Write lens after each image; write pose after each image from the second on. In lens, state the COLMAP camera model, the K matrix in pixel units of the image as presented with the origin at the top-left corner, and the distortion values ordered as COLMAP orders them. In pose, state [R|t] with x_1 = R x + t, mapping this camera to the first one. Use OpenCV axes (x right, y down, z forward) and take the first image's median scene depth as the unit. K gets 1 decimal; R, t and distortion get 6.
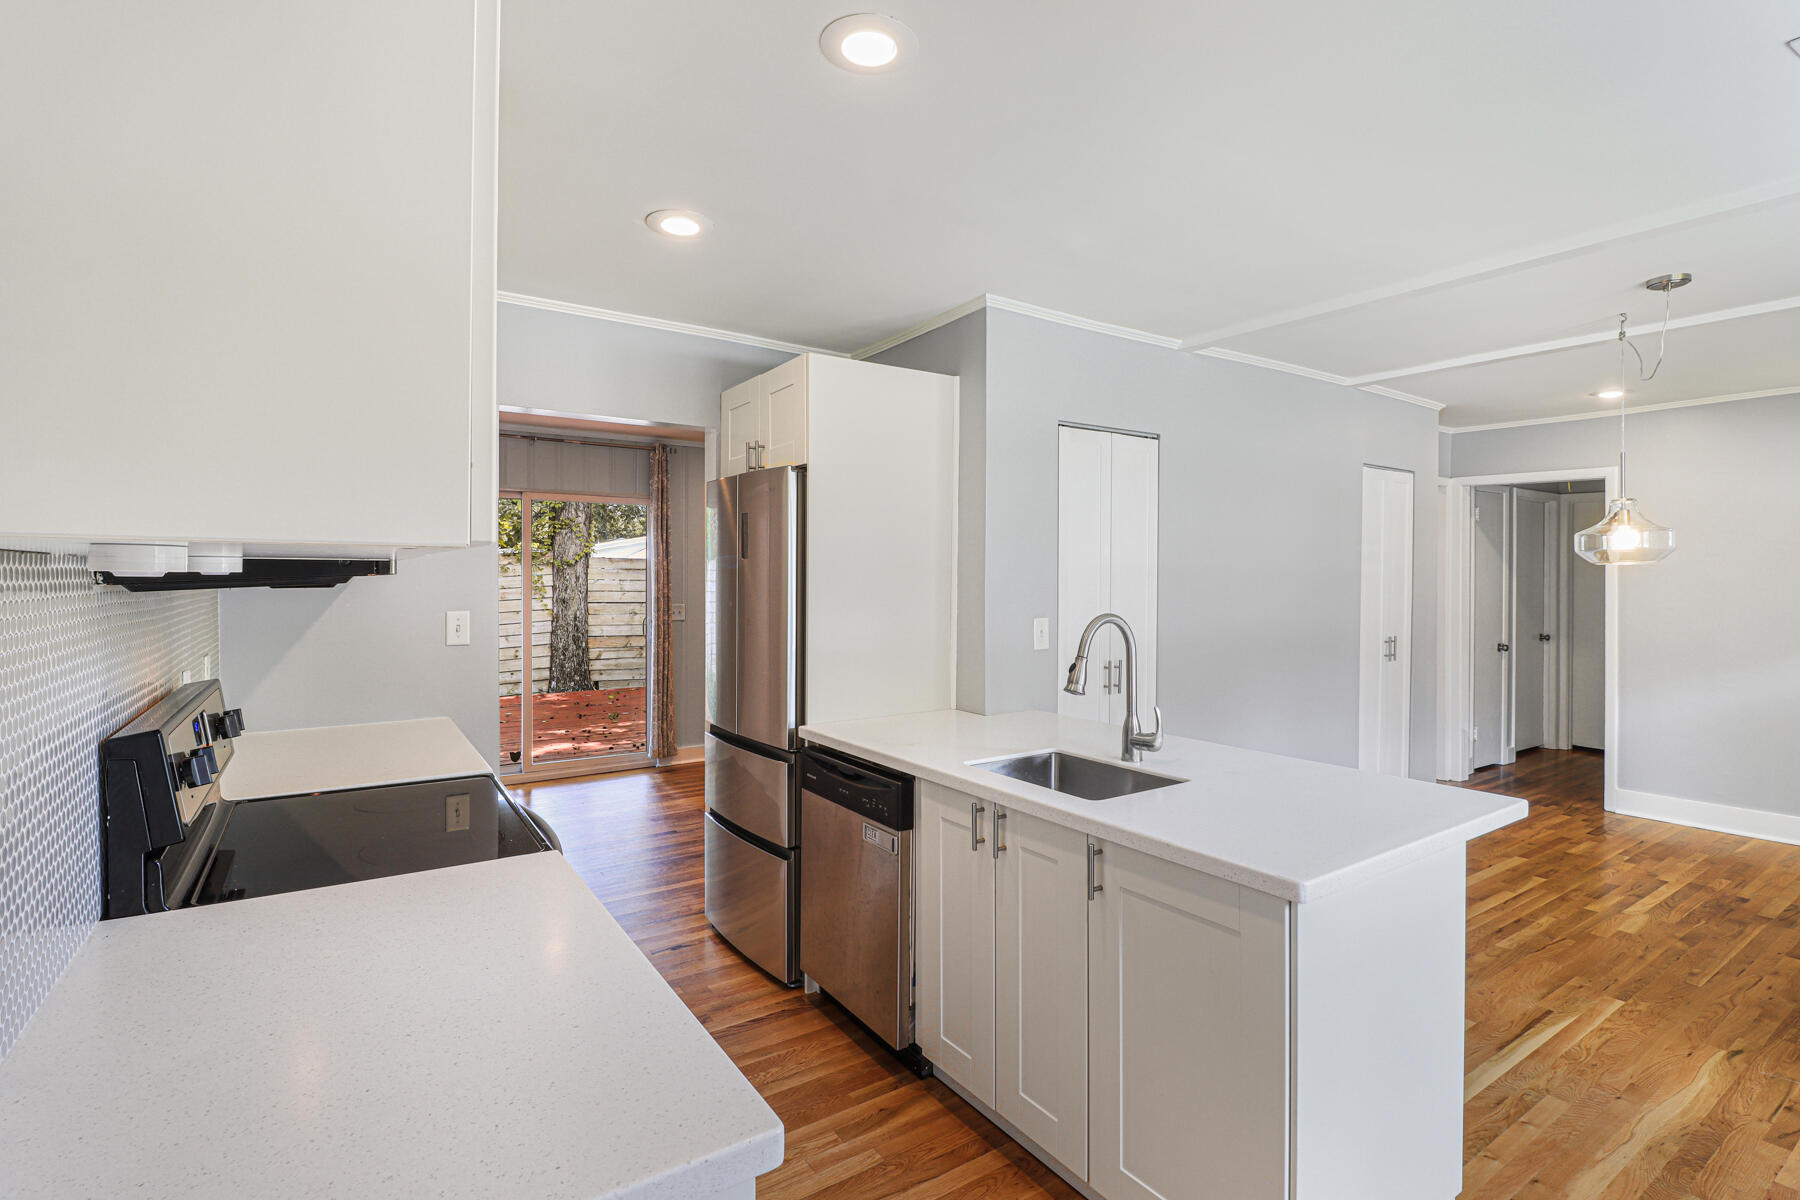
lens RADIAL K [[849.8, 0, 898.8], [0, 849.8, 584.2], [0, 0, 1]] dist [-0.009016, -0.008703]
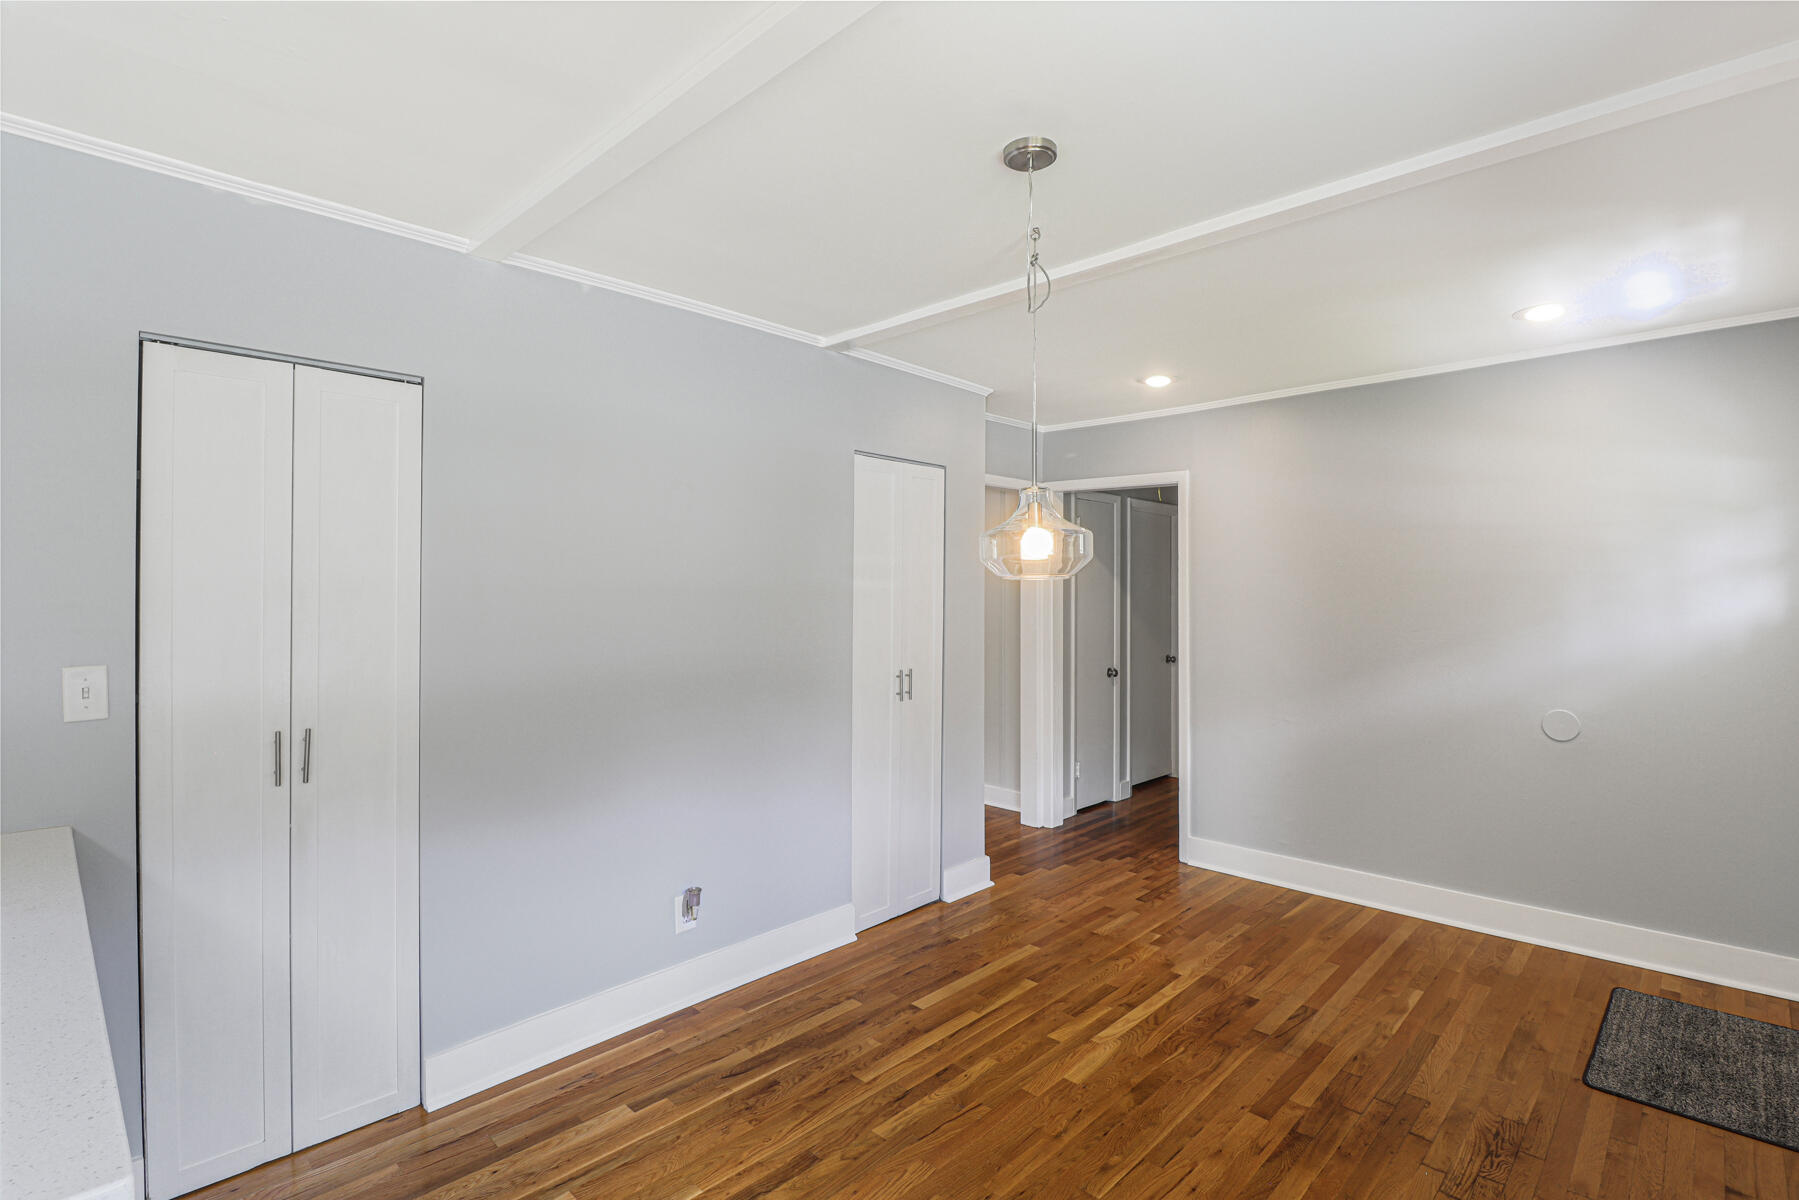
lens RADIAL K [[849.4, 0, 890.6], [0, 849.4, 593.3], [0, 0, 1]] dist [-0.009016, -0.008703]
pose [[0.977024, 0.004784, 0.213077, 0.395751], [-0.003682, 0.999978, -0.005564, -0.006111], [-0.213099, 0.004652, 0.977020, 0.217862]]
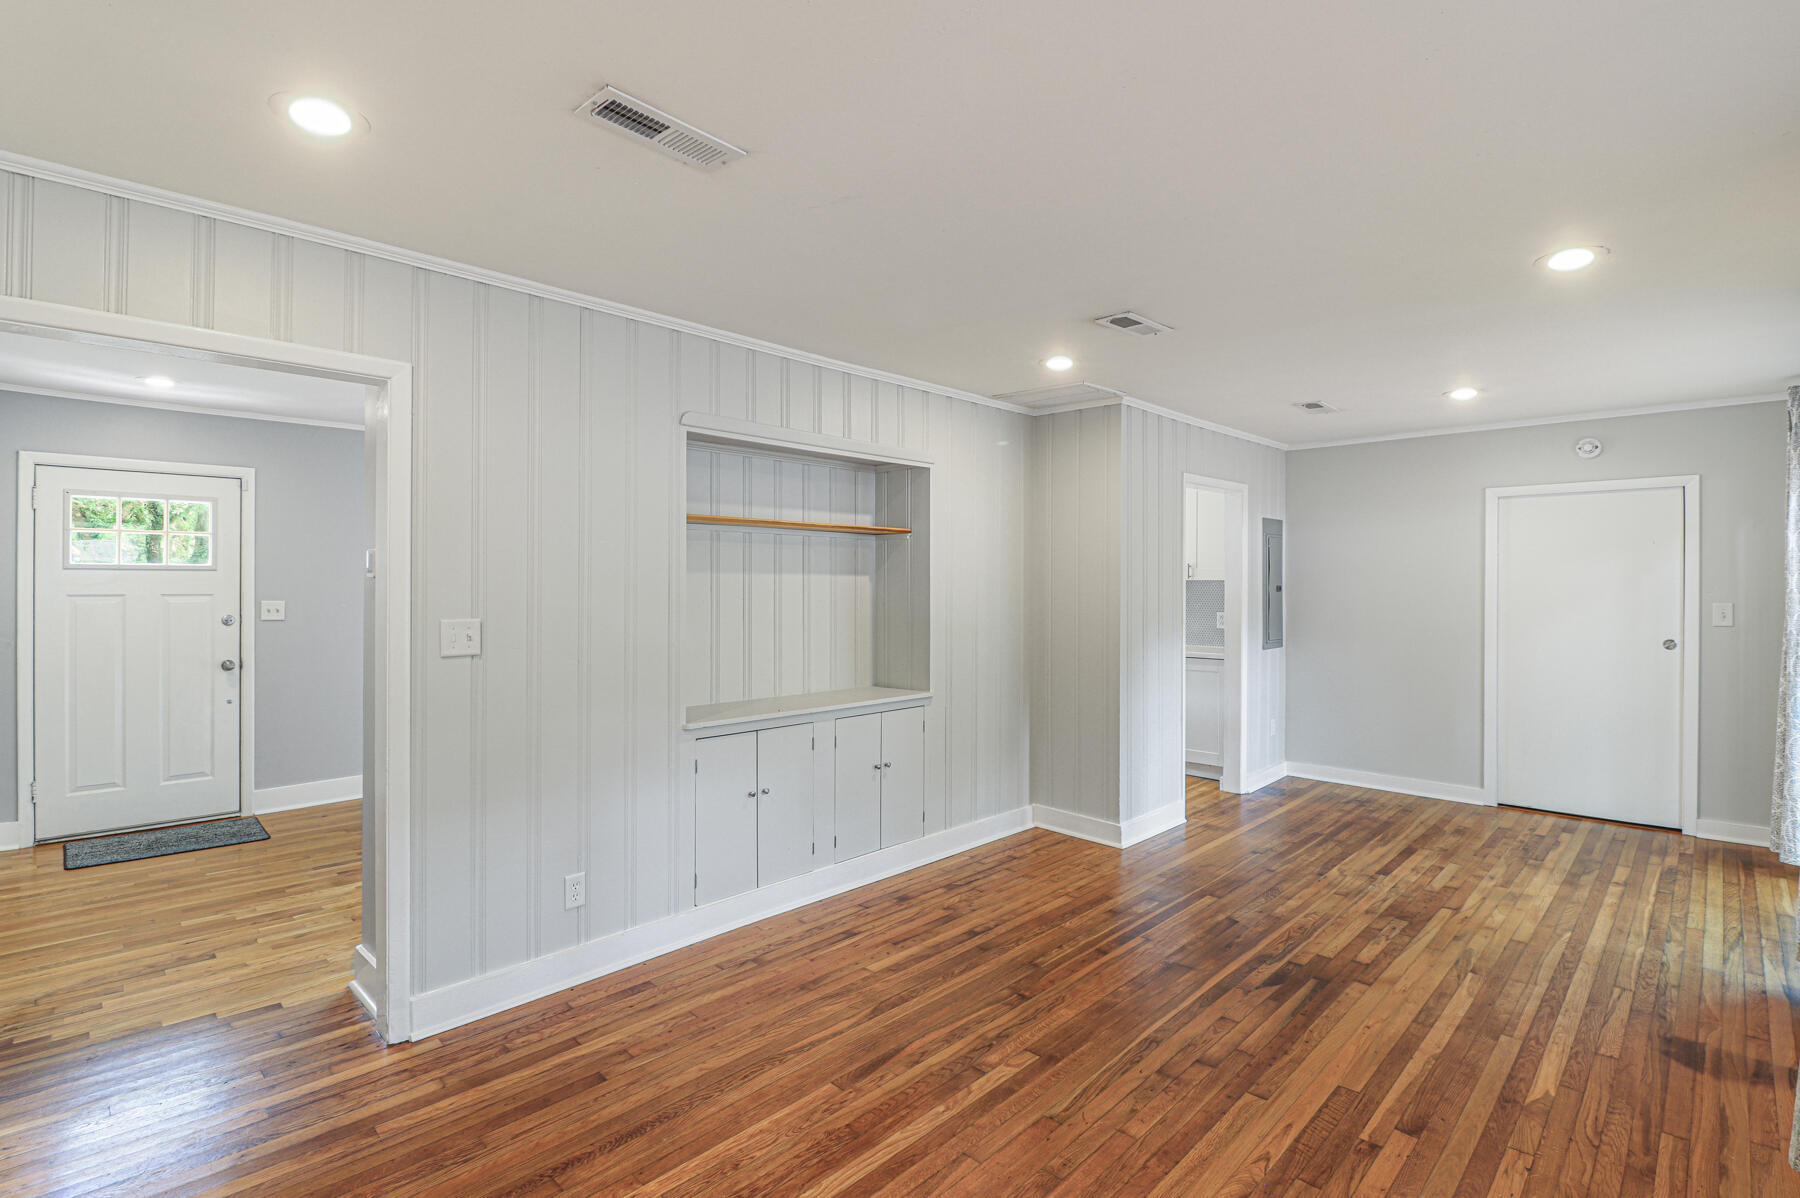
lens RADIAL K [[849.8, 0, 907.1], [0, 849.8, 574.4], [0, 0, 1]] dist [-0.009016, -0.008703]
pose [[-0.974895, -0.010788, -0.222404, 0.427001], [-0.010910, 0.999940, -0.000682, -0.020617], [0.222398, 0.001761, -0.974954, 1.770998]]
